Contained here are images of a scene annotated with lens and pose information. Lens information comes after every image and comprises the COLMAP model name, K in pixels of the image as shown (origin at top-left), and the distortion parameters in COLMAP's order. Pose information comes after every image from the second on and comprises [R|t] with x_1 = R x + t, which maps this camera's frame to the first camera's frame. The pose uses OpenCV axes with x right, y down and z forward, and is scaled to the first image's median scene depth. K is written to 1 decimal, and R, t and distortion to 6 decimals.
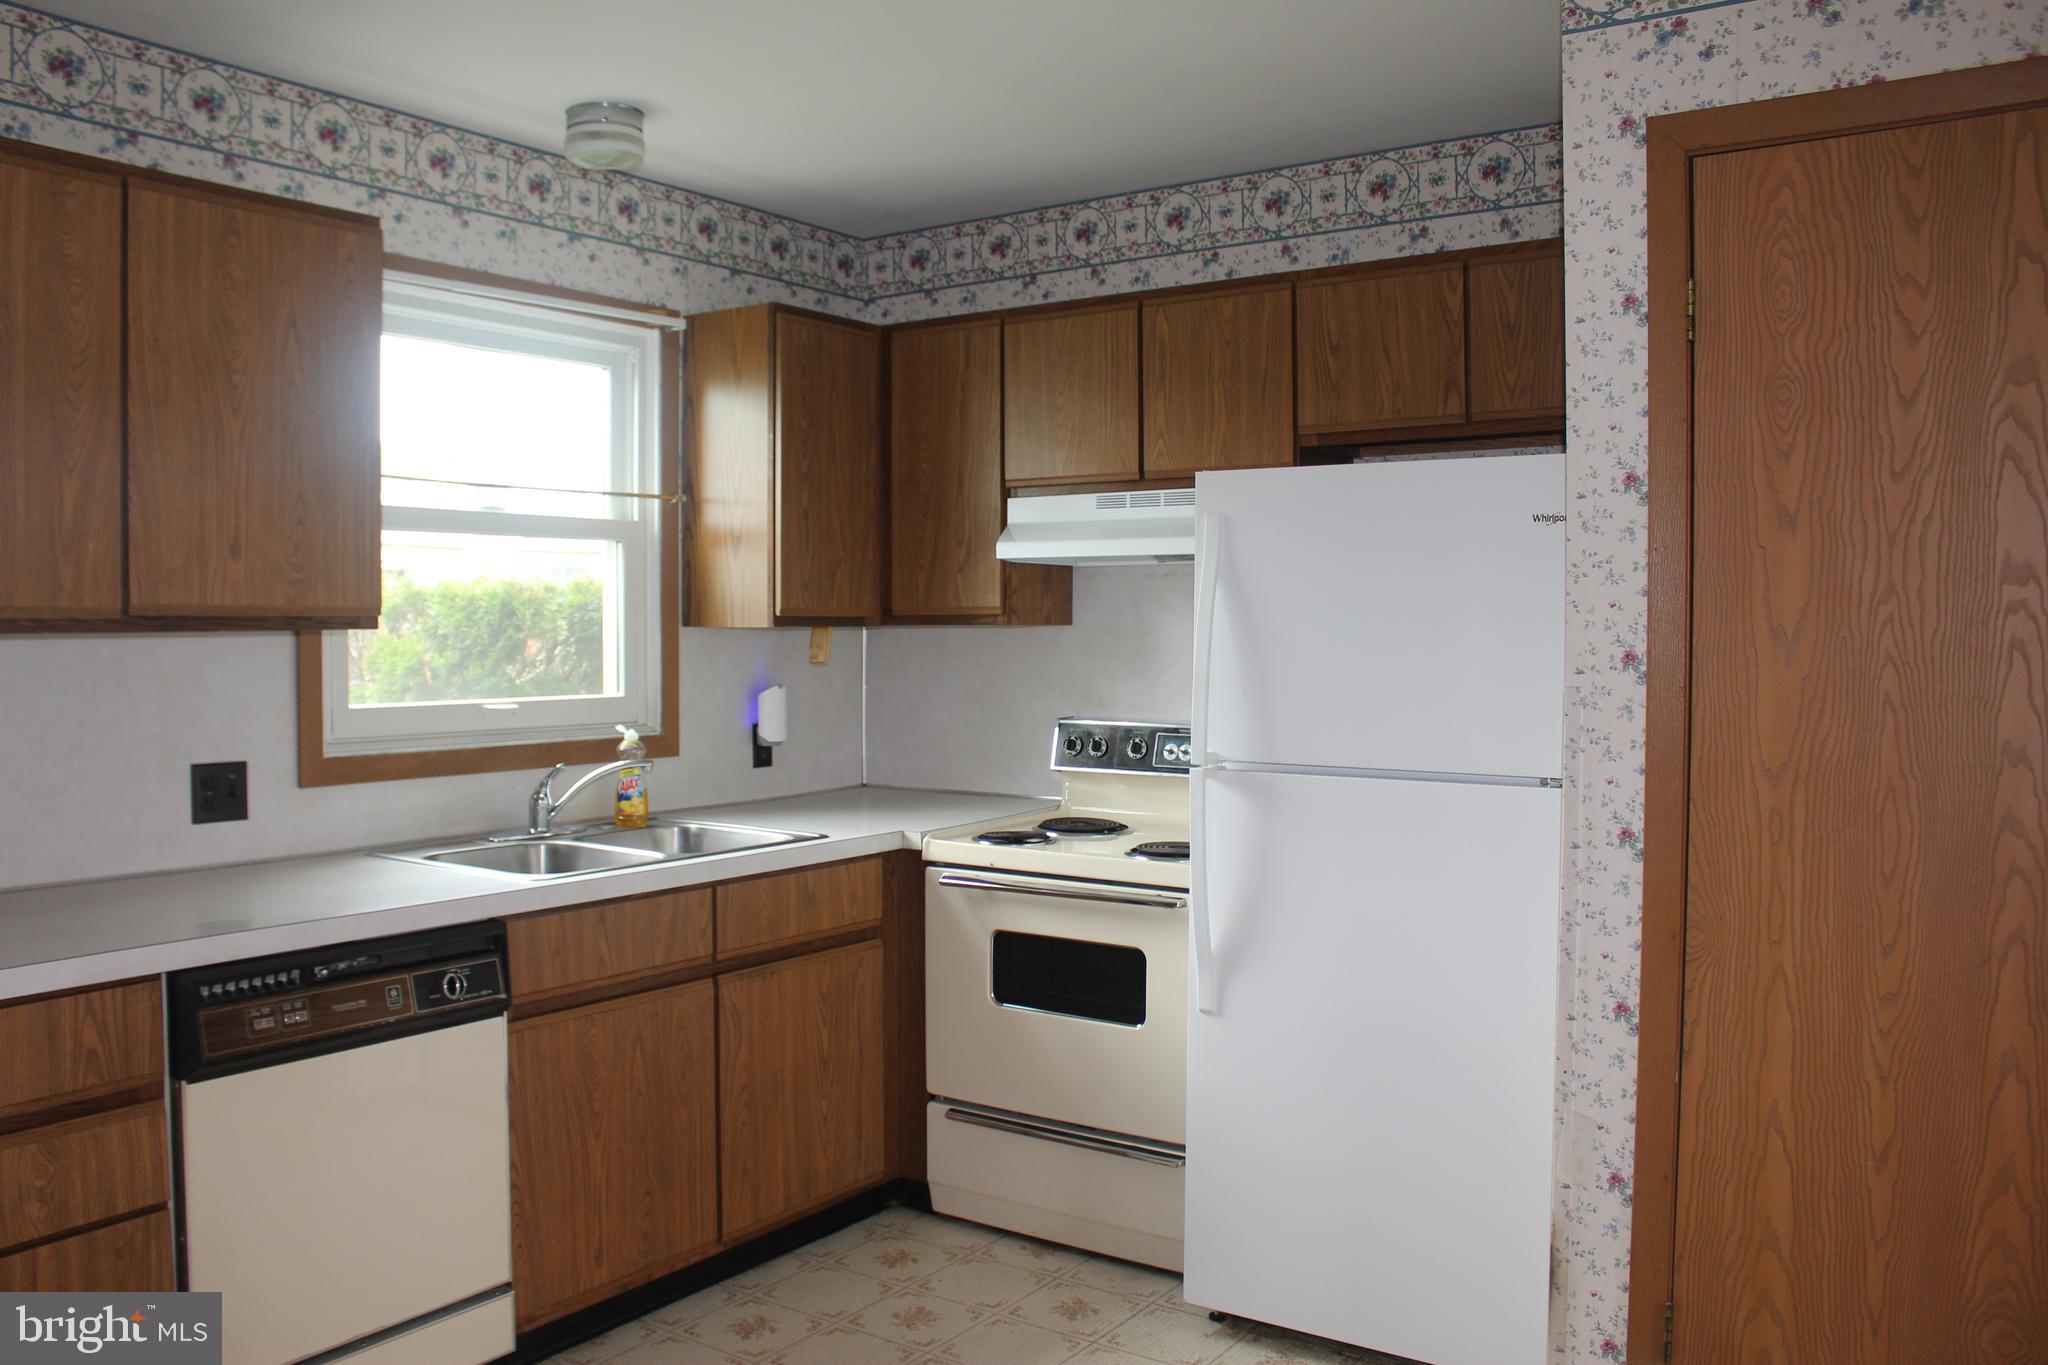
lens RADIAL K [[1674.2, 0, 1014.7], [0, 1674.2, 669.7], [0, 0, 1]] dist [-0.106324, 0.035813]
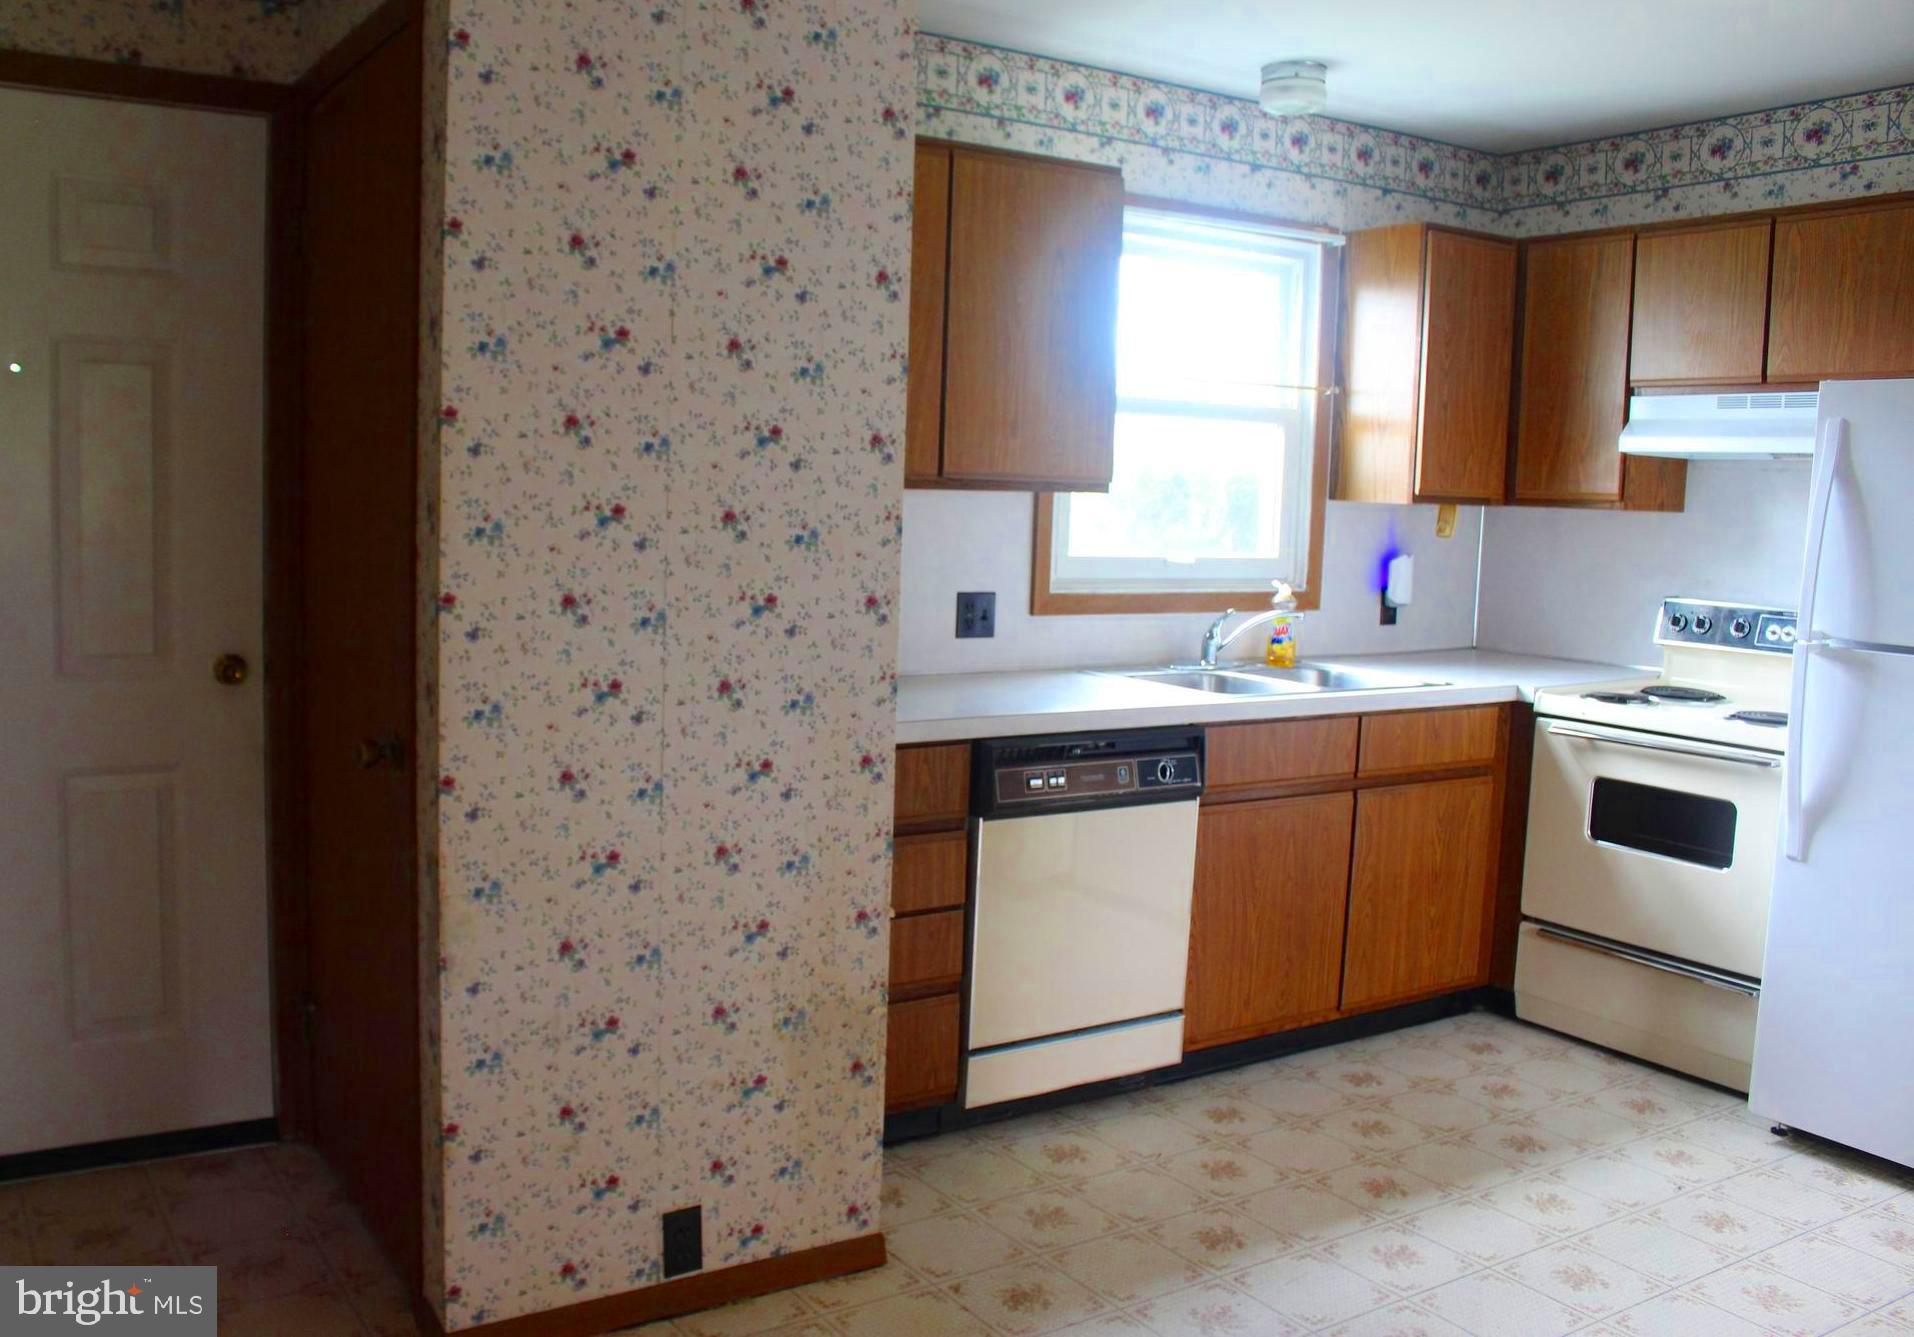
lens RADIAL K [[1667.8, 0, 881.0], [0, 1667.8, 655.7], [0, 0, 1]] dist [-0.142695, 0.123087]
pose [[0.918004, 0.068080, -0.390684, -0.032169], [-0.040463, 0.996093, 0.078500, 0.005585], [0.394502, -0.056255, 0.917172, -0.220920]]
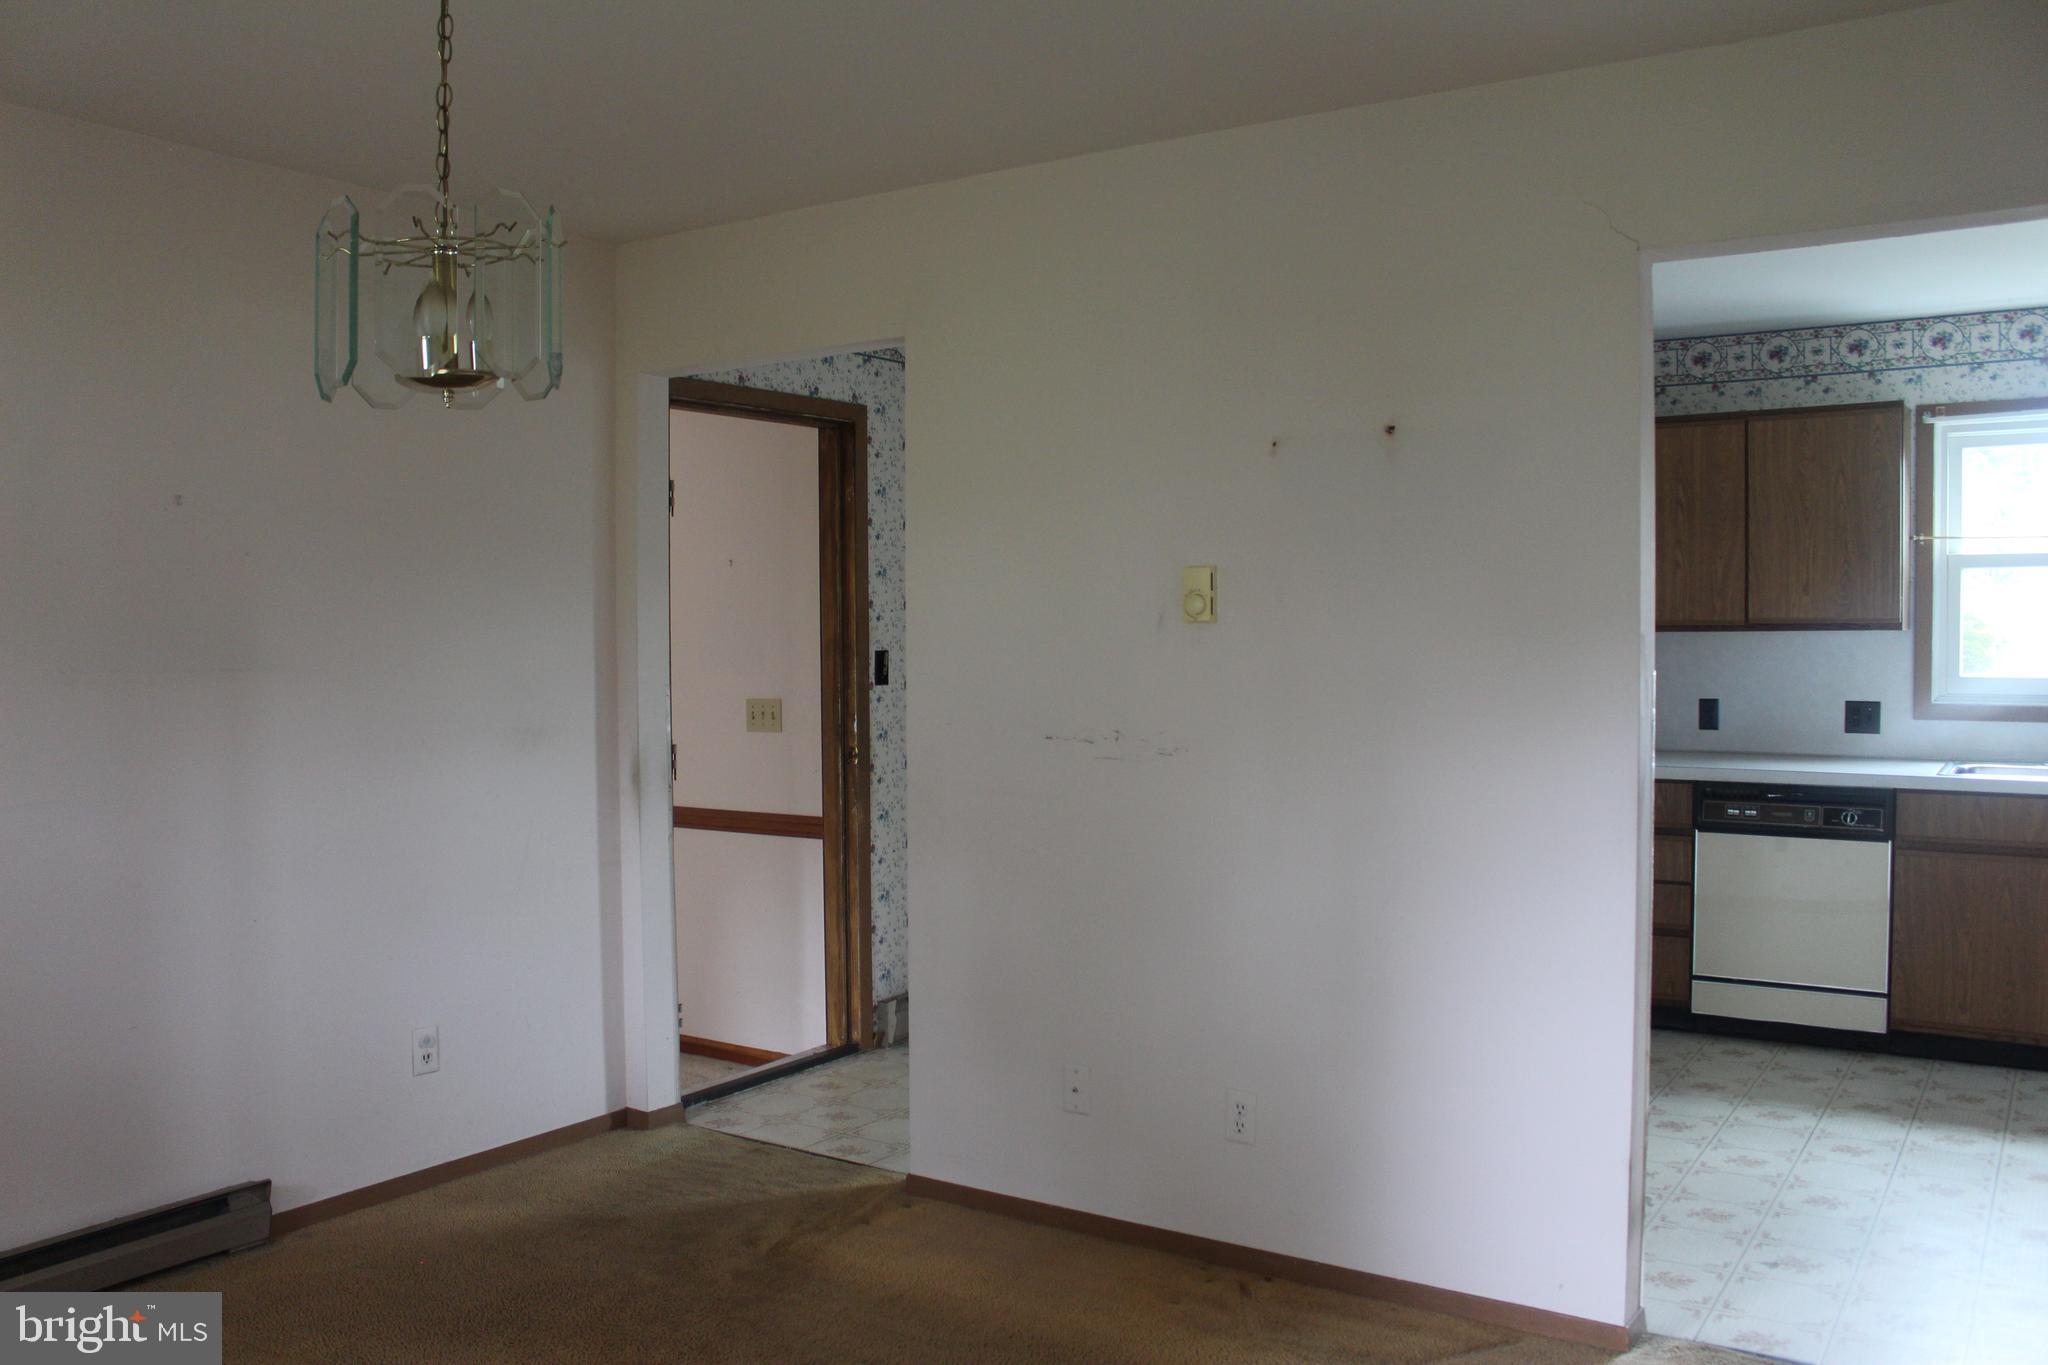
lens RADIAL K [[1674.2, 0, 1021.4], [0, 1674.2, 678.4], [0, 0, 1]] dist [-0.106324, 0.035813]
pose [[0.003447, 0.025090, -0.999679, 1.199822], [-0.019613, 0.999495, 0.025017, 0.002813], [0.999802, 0.019520, 0.003937, 0.030365]]
